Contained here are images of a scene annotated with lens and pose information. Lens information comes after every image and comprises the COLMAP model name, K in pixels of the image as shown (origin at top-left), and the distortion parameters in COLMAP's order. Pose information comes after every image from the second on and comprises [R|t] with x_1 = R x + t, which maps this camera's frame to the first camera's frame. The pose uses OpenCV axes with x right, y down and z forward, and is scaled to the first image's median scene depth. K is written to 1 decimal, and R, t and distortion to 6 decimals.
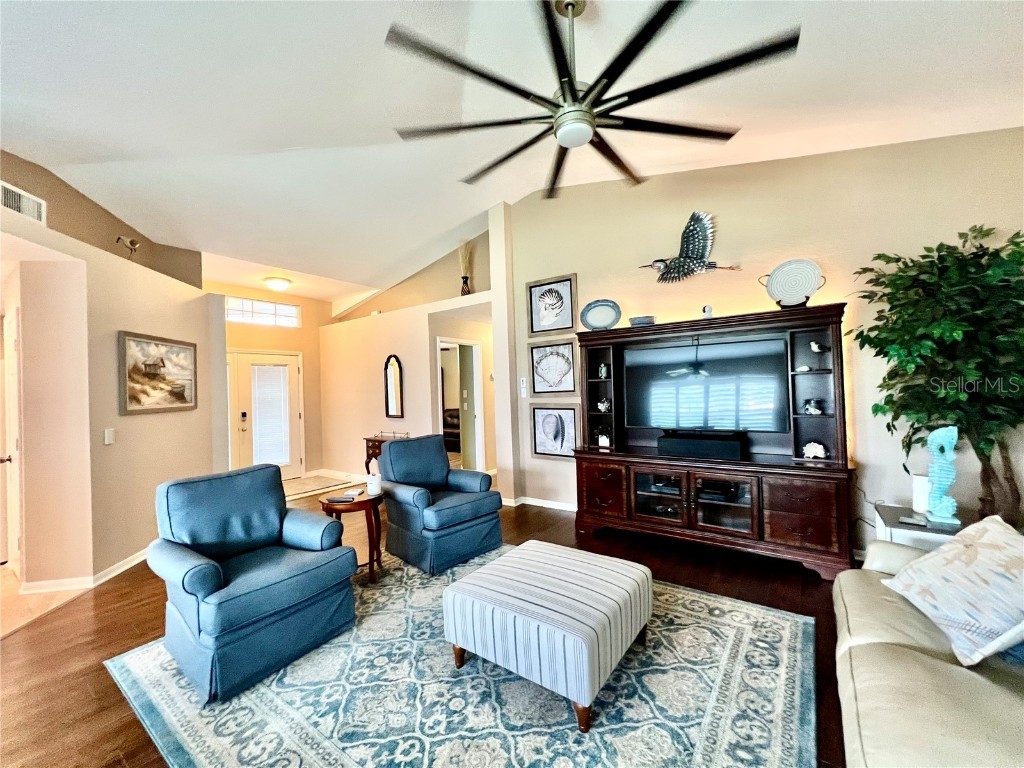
lens RADIAL K [[409.5, 0, 509.1], [0, 409.5, 384.9], [0, 0, 1]] dist [0.003217, 0.000967]
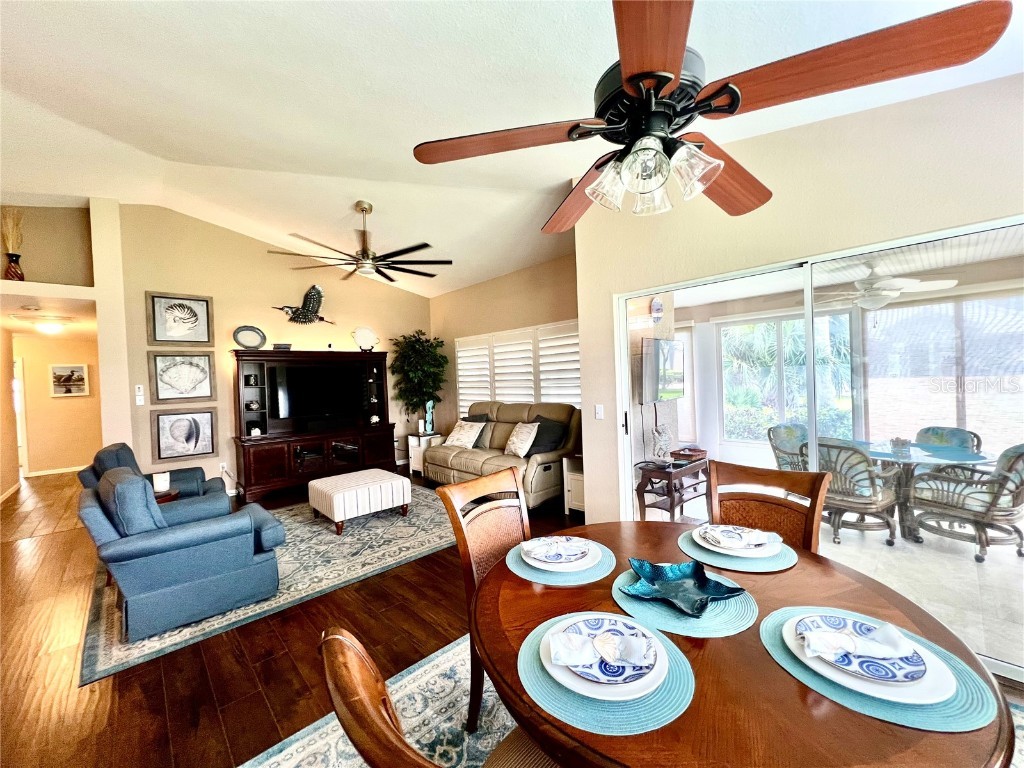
lens RADIAL K [[412.9, 0, 509.8], [0, 412.9, 385.6], [0, 0, 1]] dist [0.008309, 0.000008]
pose [[0.195802, 0.004054, 0.980635, -0.829286], [0.025022, 0.999645, -0.009129, 0.015909], [-0.980324, 0.026325, 0.195631, -0.072361]]
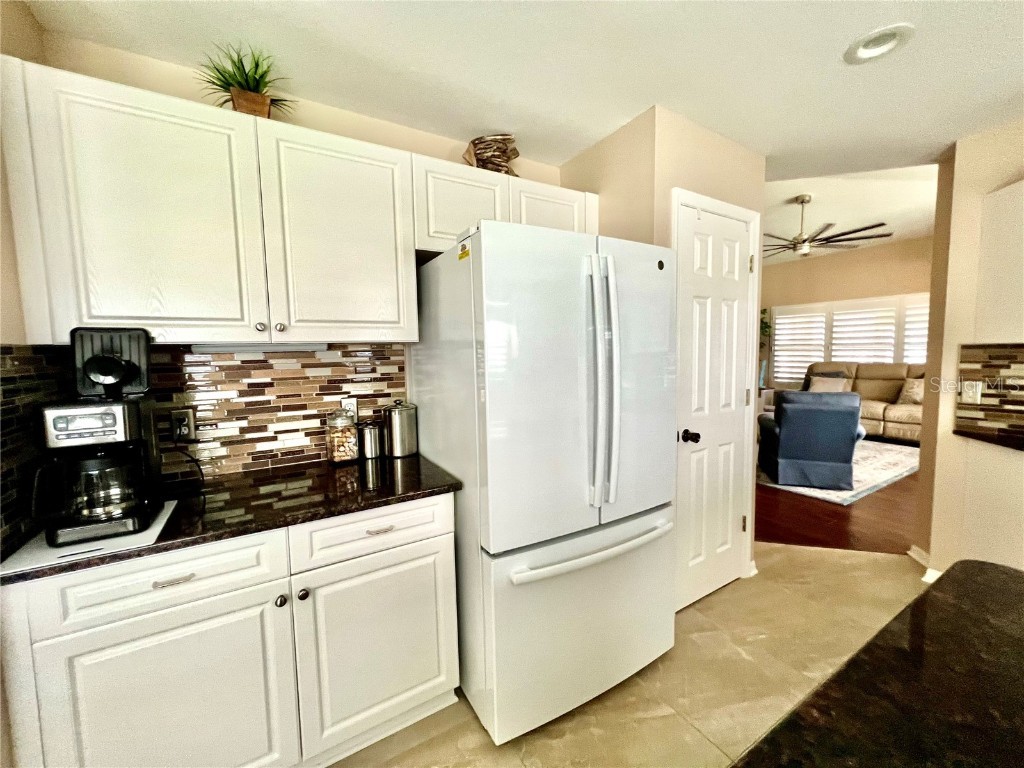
lens RADIAL K [[409.5, 0, 516.4], [0, 409.5, 383.5], [0, 0, 1]] dist [0.003217, 0.000967]
pose [[0.387202, -0.048558, 0.920715, -1.362960], [-0.001552, 0.998576, 0.053317, 0.053123], [-0.921994, -0.022073, 0.386575, 0.743571]]
